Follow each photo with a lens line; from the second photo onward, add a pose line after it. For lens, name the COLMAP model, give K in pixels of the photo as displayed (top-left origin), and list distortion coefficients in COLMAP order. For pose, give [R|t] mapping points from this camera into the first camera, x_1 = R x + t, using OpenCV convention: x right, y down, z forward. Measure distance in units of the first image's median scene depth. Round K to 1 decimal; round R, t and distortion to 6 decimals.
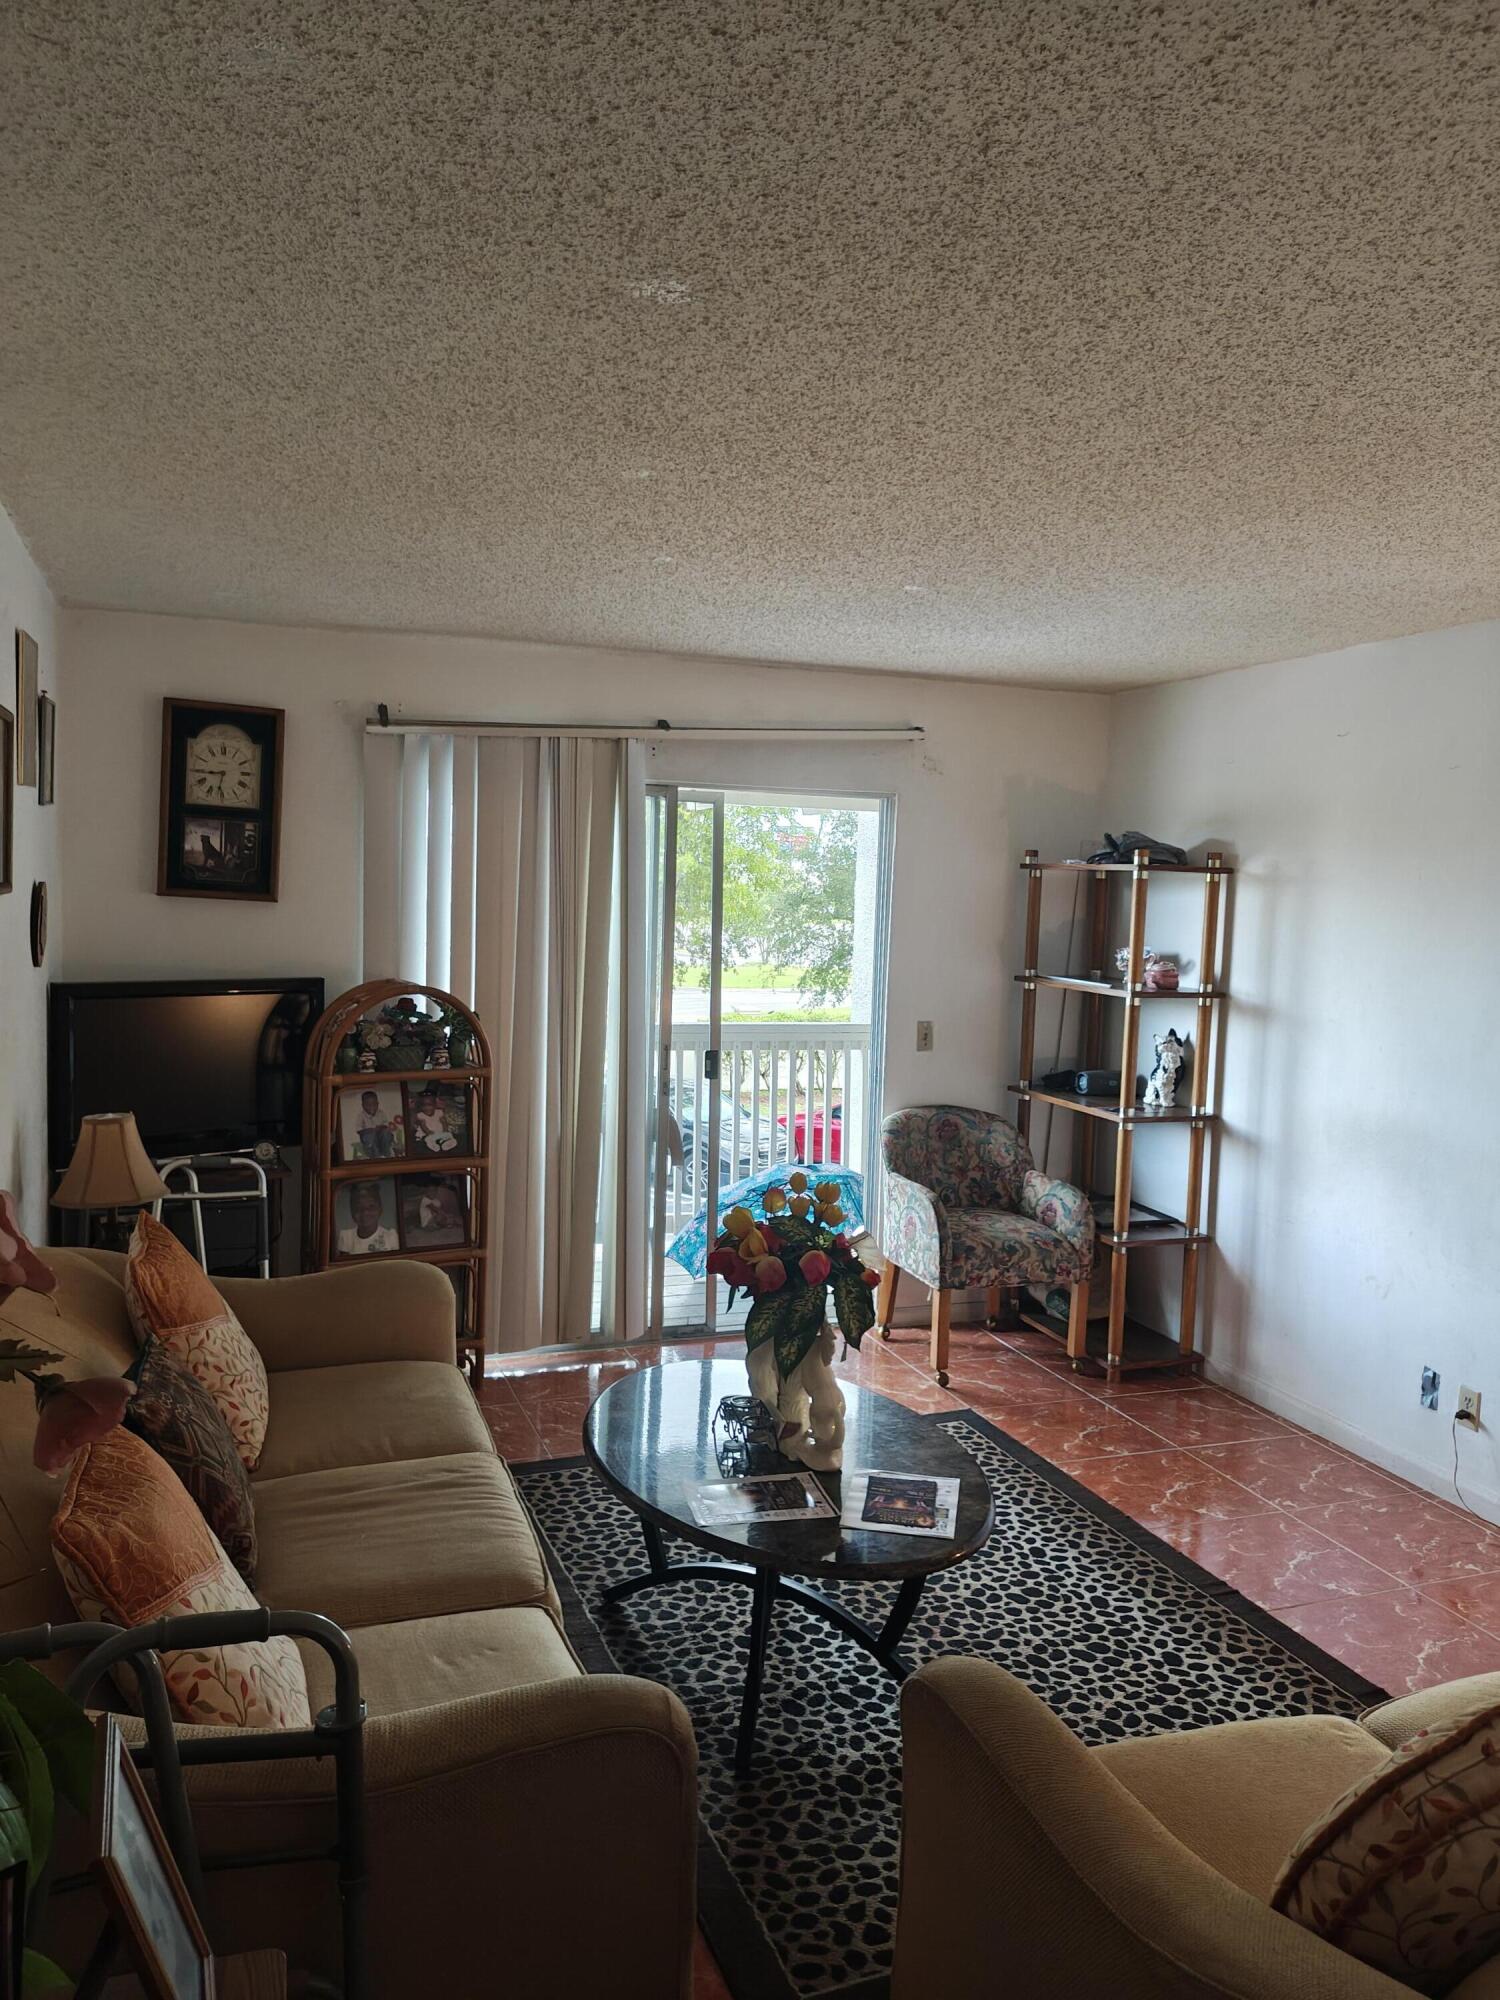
lens RADIAL K [[1459.5, 0, 757.4], [0, 1459.5, 996.5], [0, 0, 1]] dist [-0.001143, -0.000819]
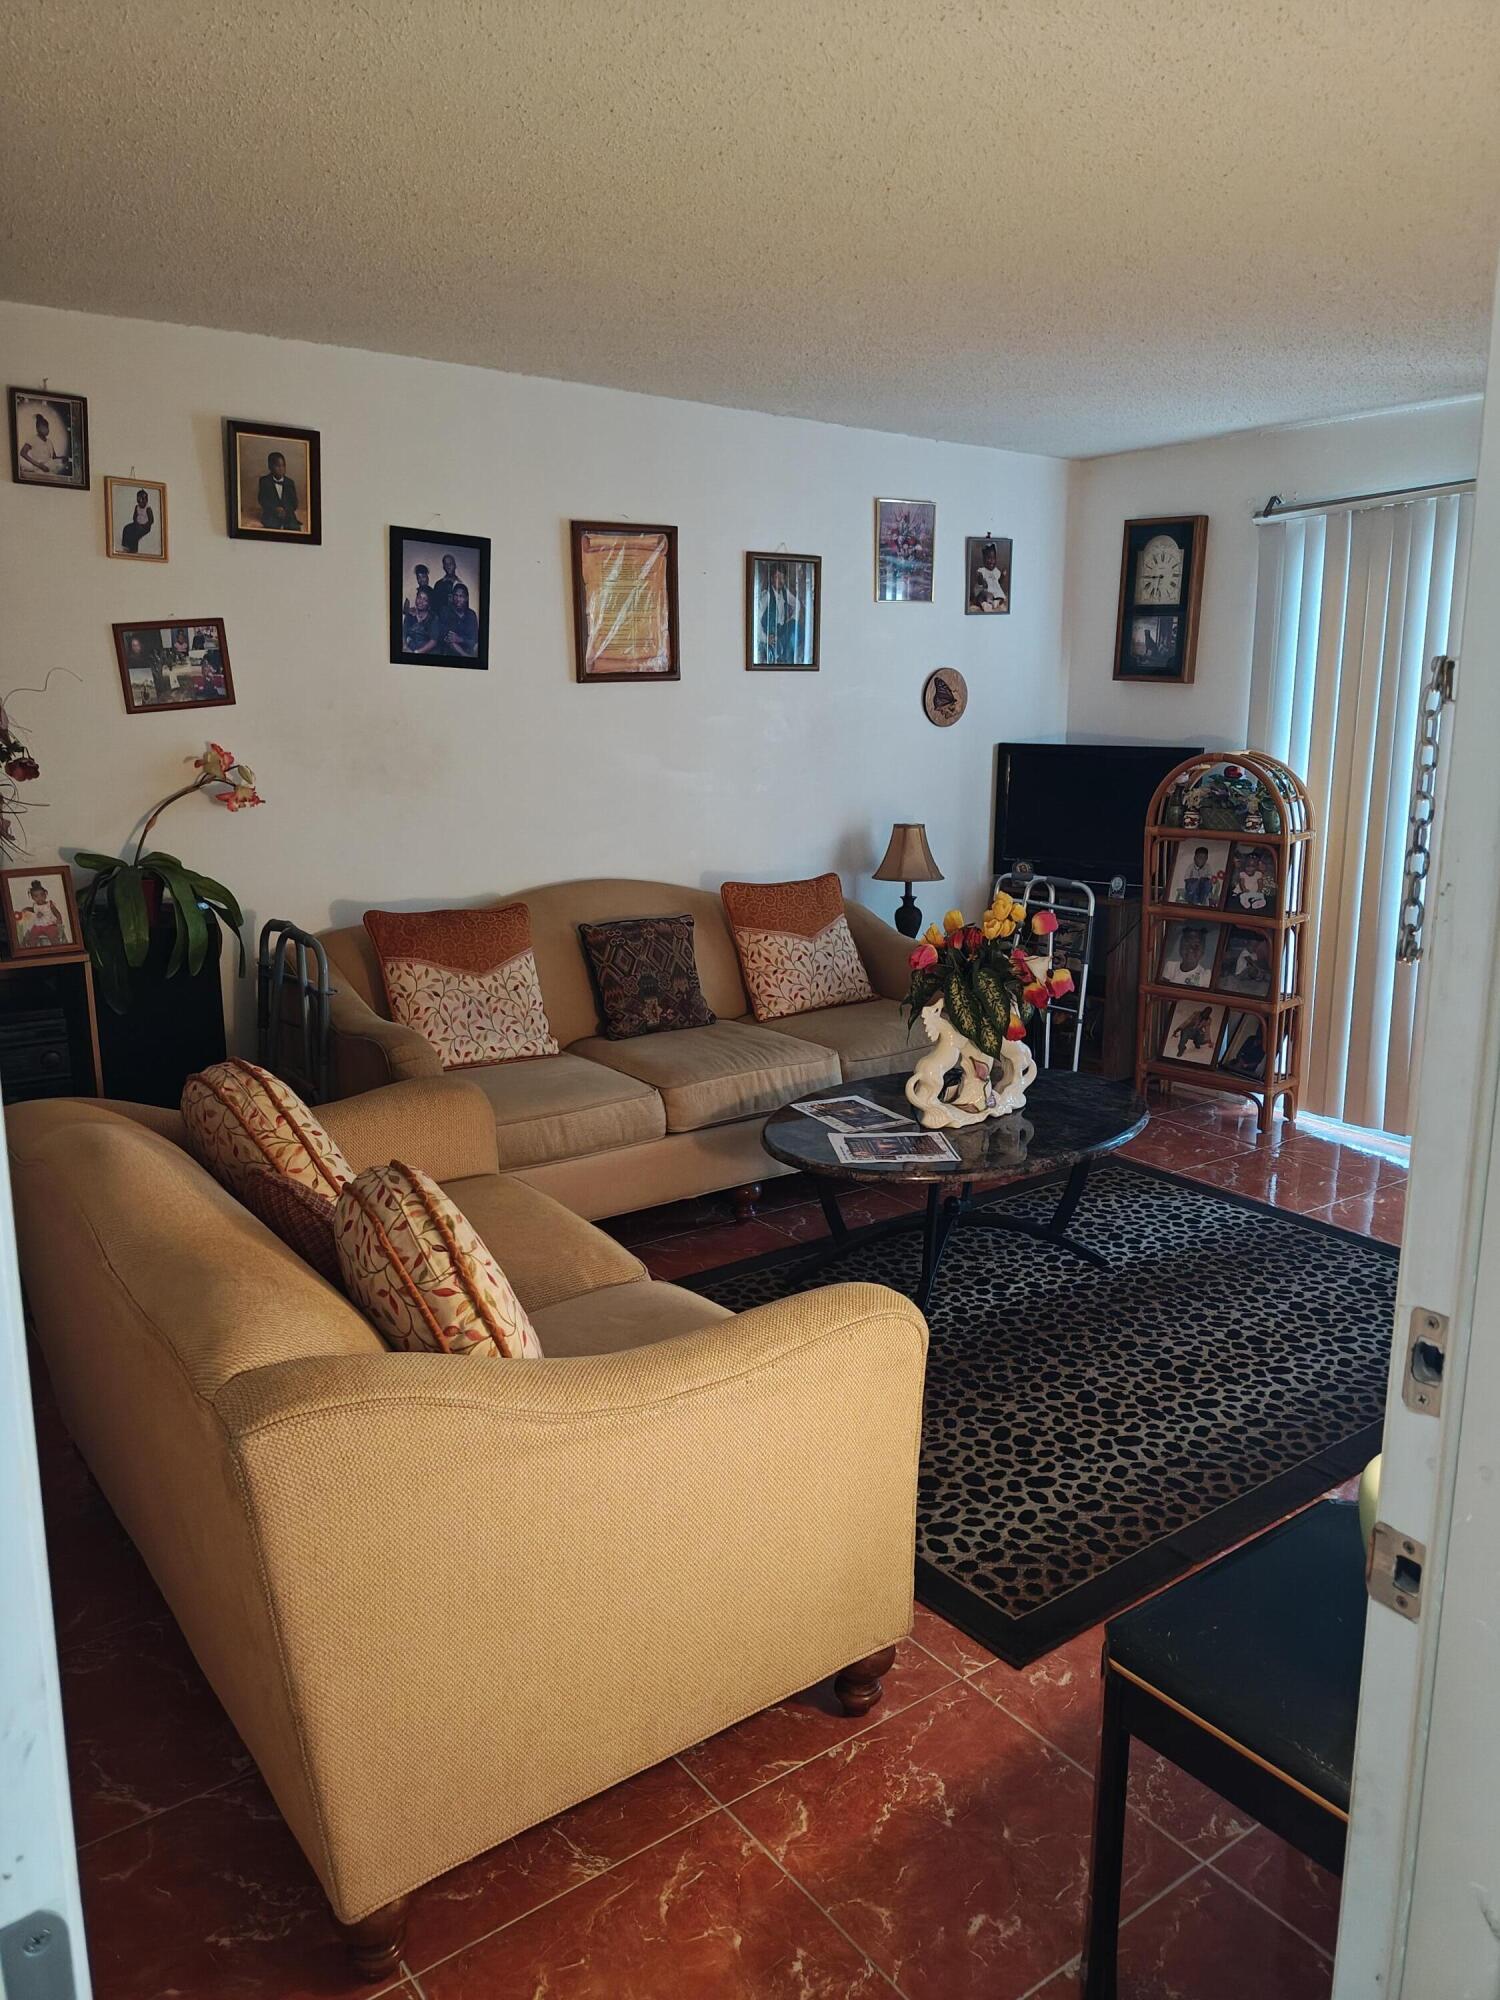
lens RADIAL K [[1459.5, 0, 757.9], [0, 1459.5, 993.1], [0, 0, 1]] dist [-0.001143, -0.000819]
pose [[0.259398, 0.167338, -0.951163, 0.762029], [-0.069127, 0.985566, 0.154538, 0.024857], [0.963293, 0.025664, 0.267221, 0.355549]]
